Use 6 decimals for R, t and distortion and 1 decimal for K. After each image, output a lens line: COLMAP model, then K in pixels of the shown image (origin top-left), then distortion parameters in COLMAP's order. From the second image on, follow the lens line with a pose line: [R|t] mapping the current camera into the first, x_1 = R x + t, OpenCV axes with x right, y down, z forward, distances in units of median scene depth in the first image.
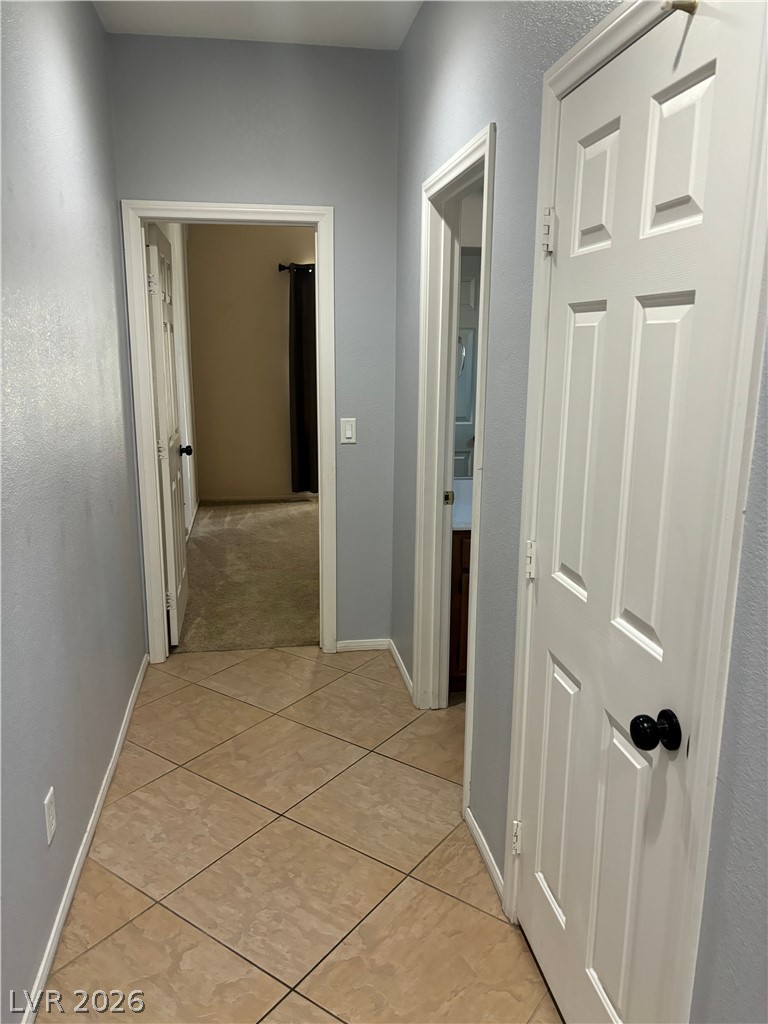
lens RADIAL K [[775.2, 0, 393.8], [0, 775.2, 515.2], [0, 0, 1]] dist [0.050628, -0.048058]
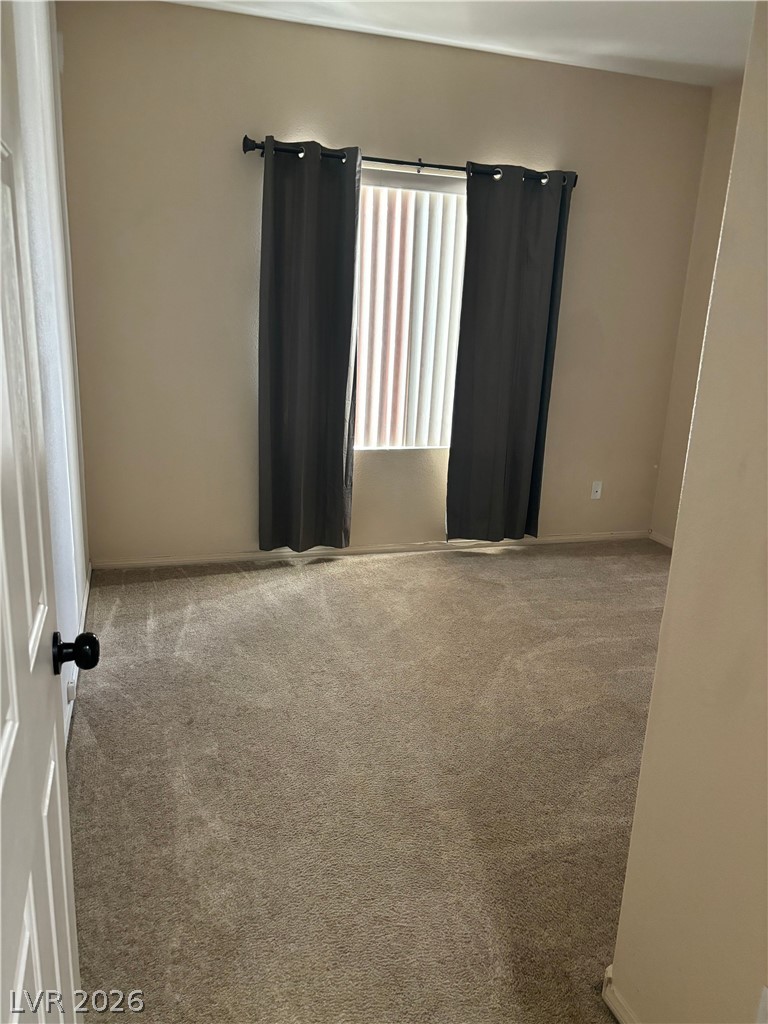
lens RADIAL K [[775.2, 0, 393.8], [0, 775.2, 515.2], [0, 0, 1]] dist [0.050628, -0.048058]
pose [[0.989977, -0.002107, 0.141210, -0.132076], [-0.004906, 0.998772, 0.049296, -0.099855], [-0.141140, -0.049494, 0.988752, 0.483642]]
